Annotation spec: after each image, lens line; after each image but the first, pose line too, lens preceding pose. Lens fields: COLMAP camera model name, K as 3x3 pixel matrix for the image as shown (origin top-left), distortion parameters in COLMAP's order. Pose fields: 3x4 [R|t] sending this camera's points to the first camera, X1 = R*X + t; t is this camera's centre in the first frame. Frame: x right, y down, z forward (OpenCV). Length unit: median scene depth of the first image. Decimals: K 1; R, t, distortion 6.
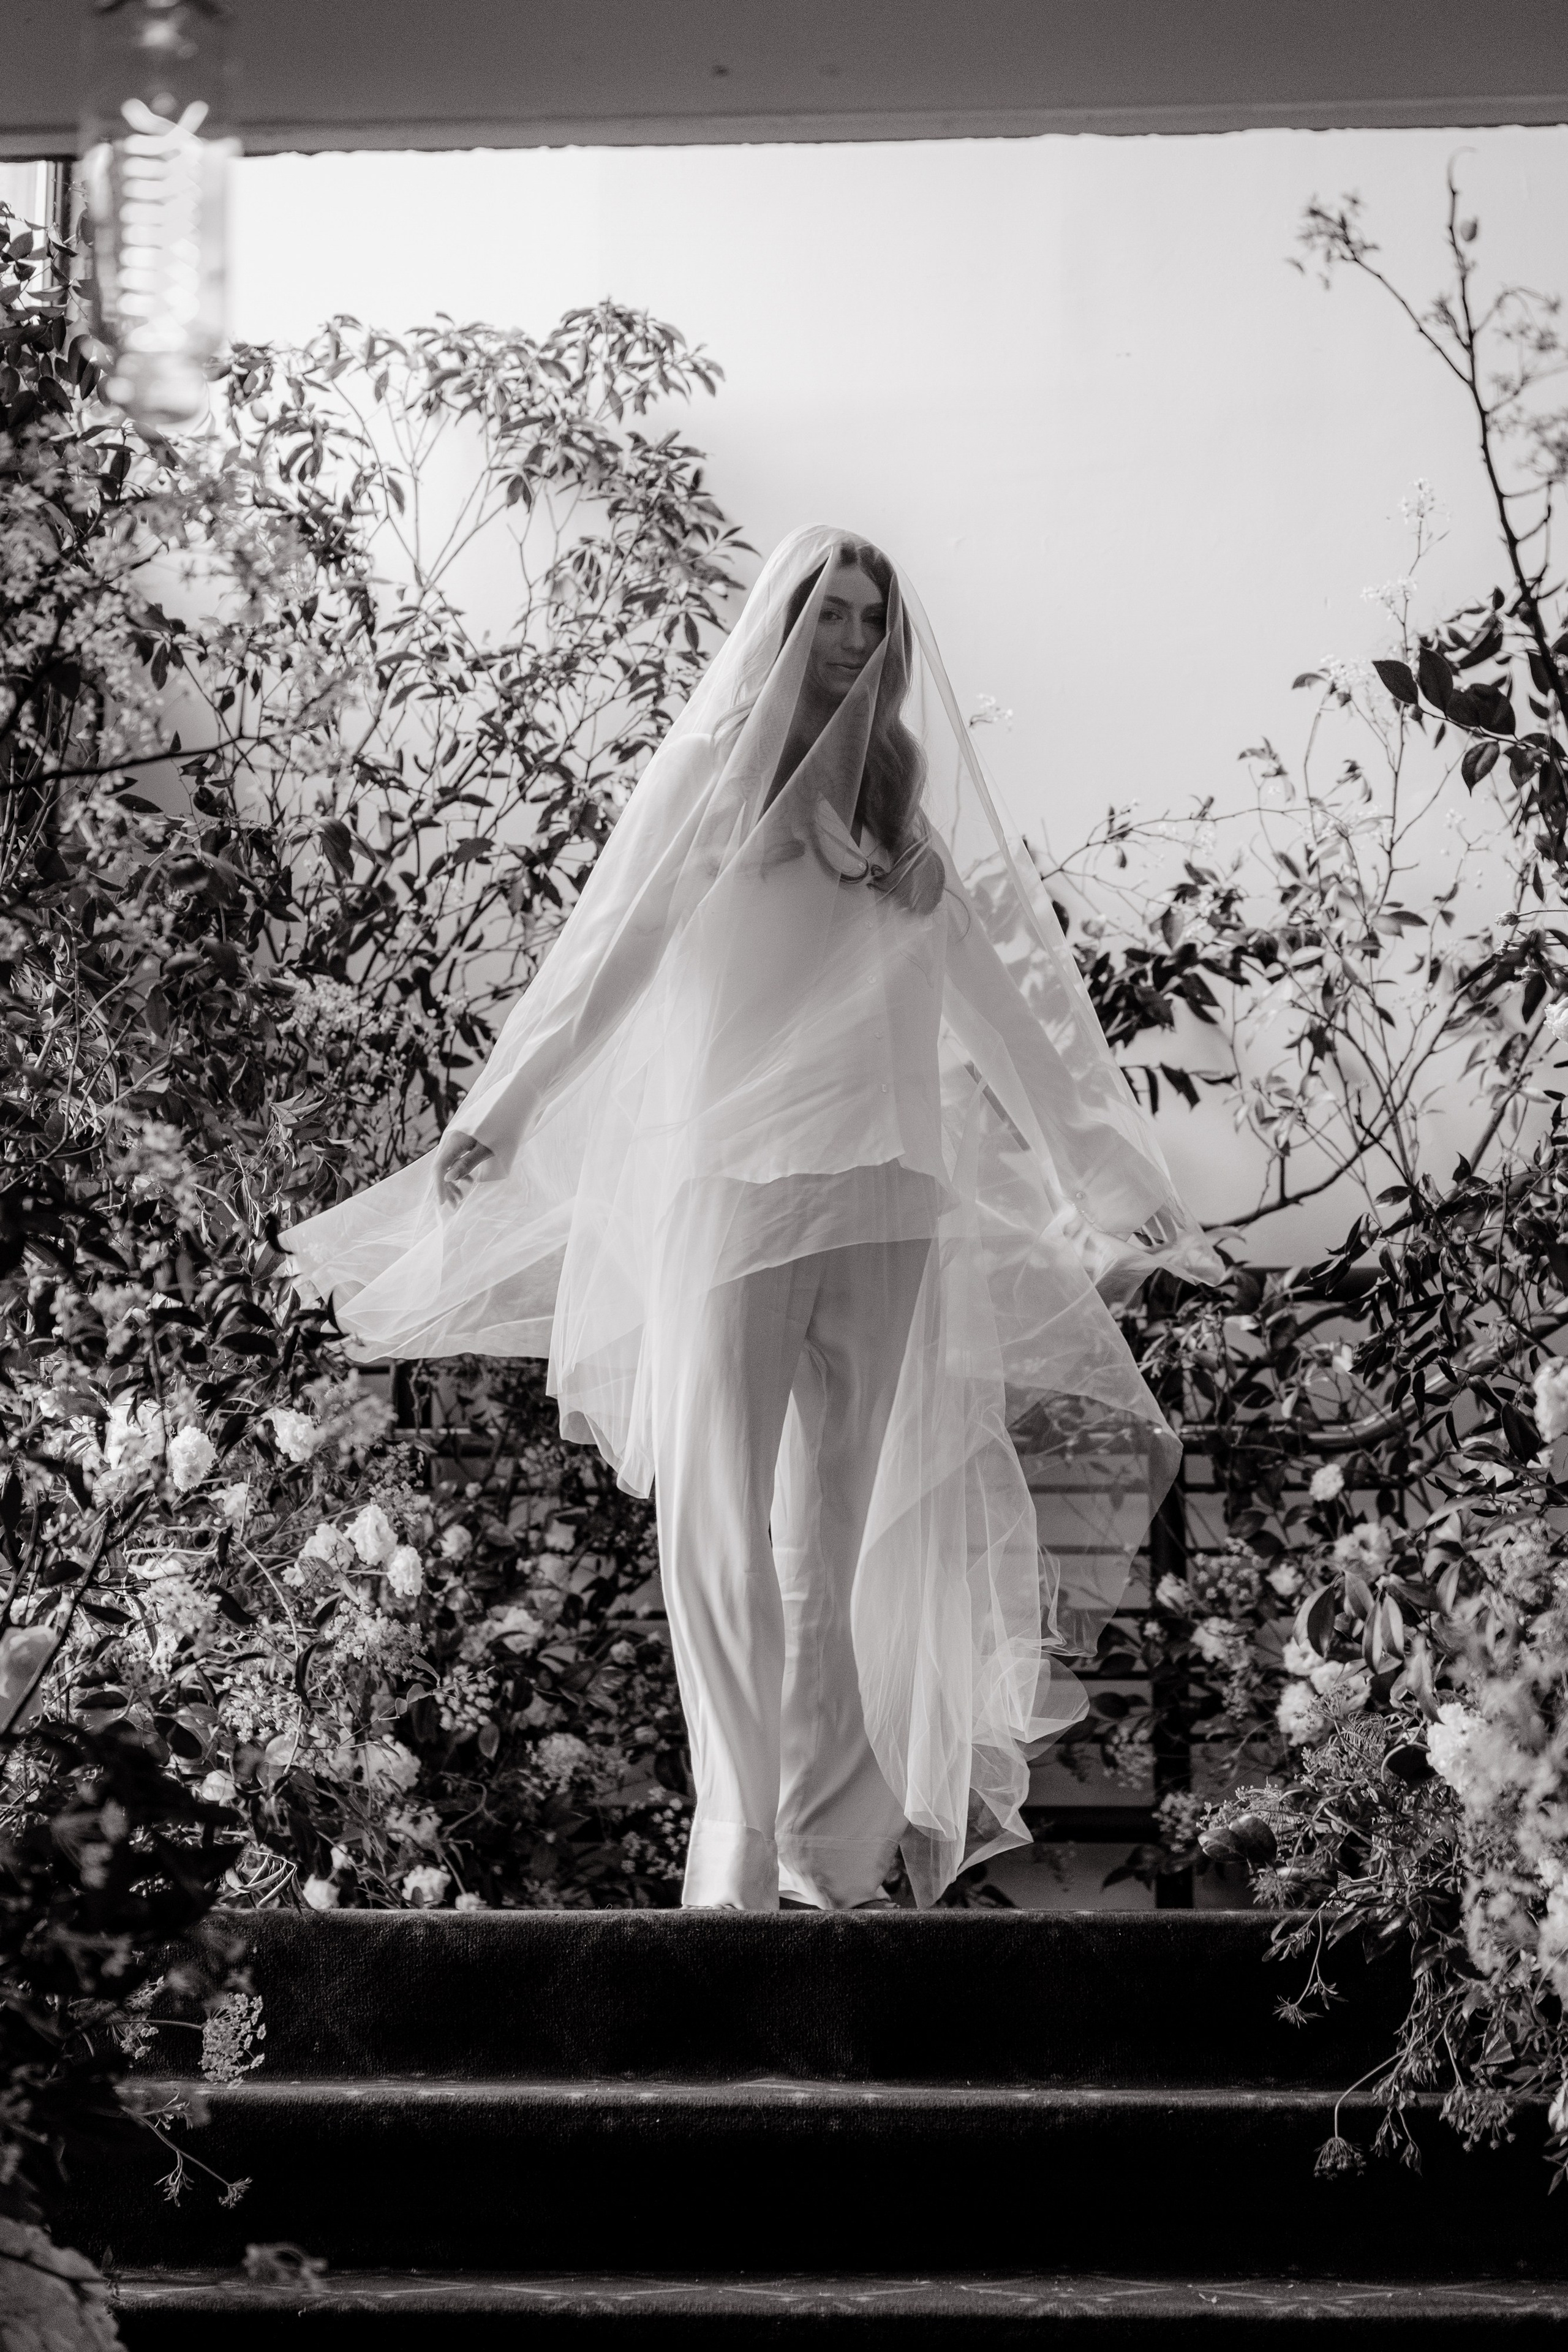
lens RADIAL K [[4417.7, 0, 784.0], [0, 4417.7, 1176.0], [0, 0, 1]] dist [0.014989, -0.015491]
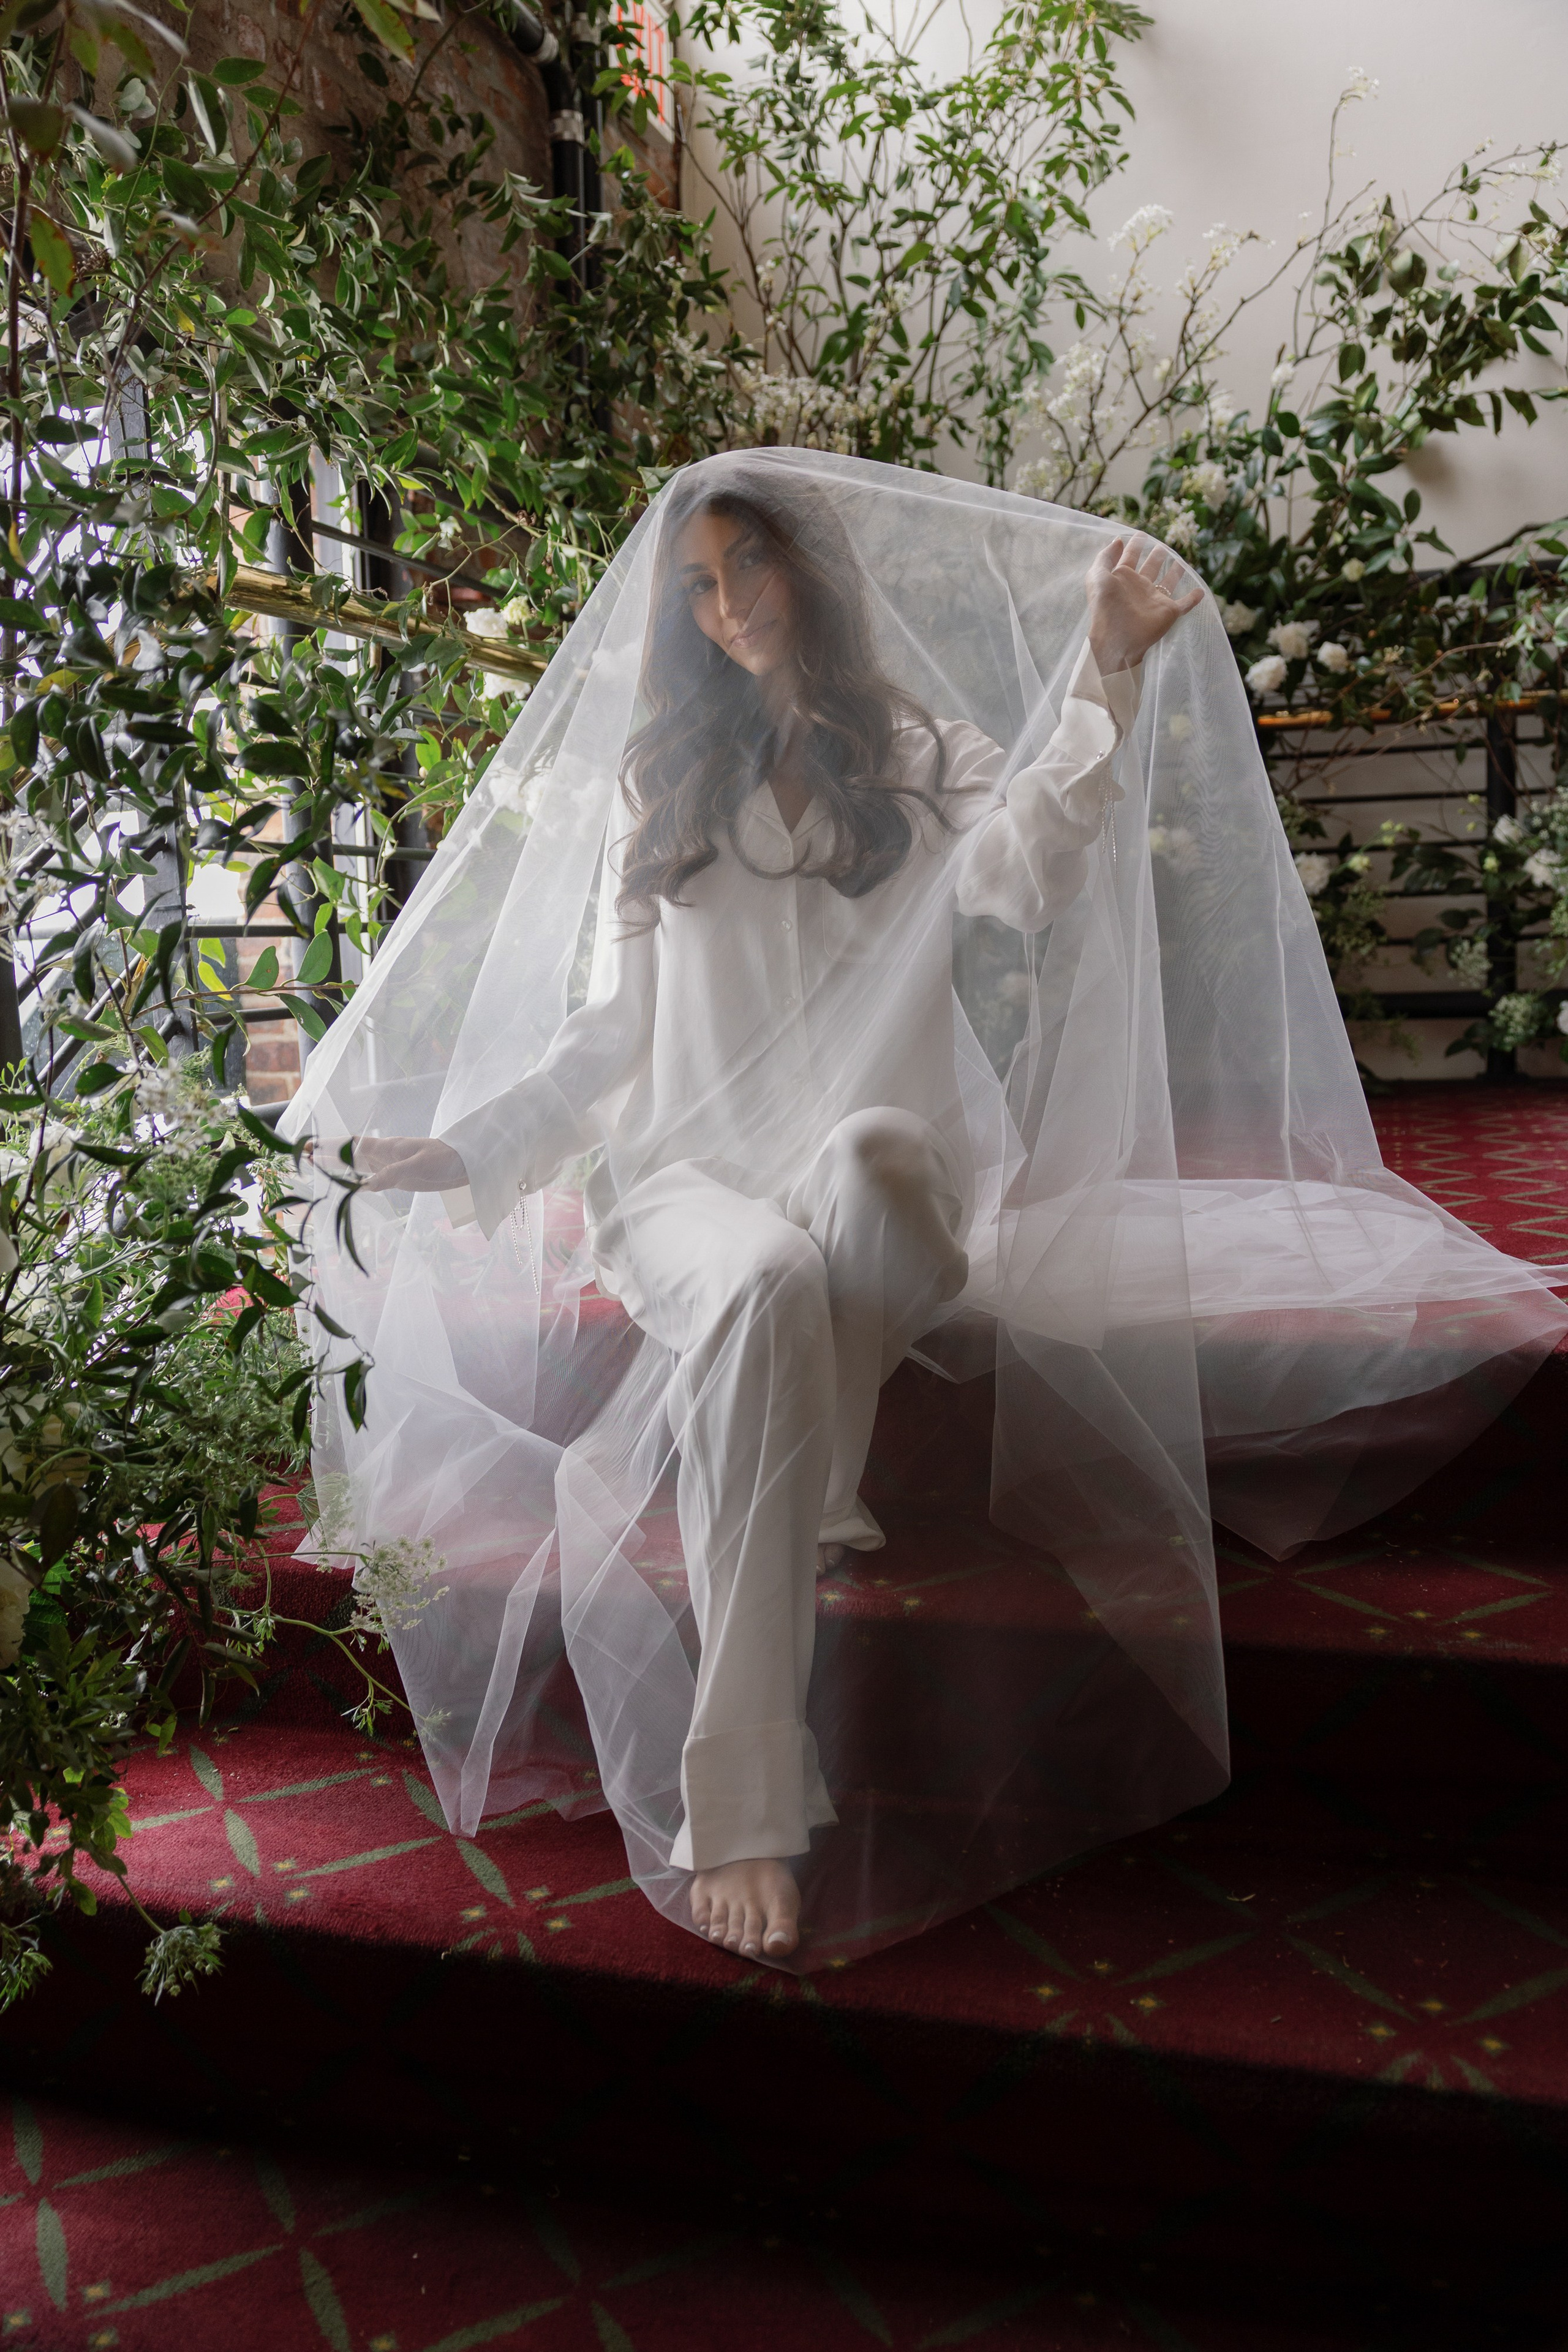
lens RADIAL K [[1913.8, 0, 784.0], [0, 1913.8, 1176.0], [0, 0, 1]] dist [-0.002515, 0.003422]
pose [[0.968519, -0.010169, -0.248732, 0.022245], [0.084122, 0.953759, 0.288562, 0.013039], [0.234295, -0.300402, 0.924589, 0.406588]]
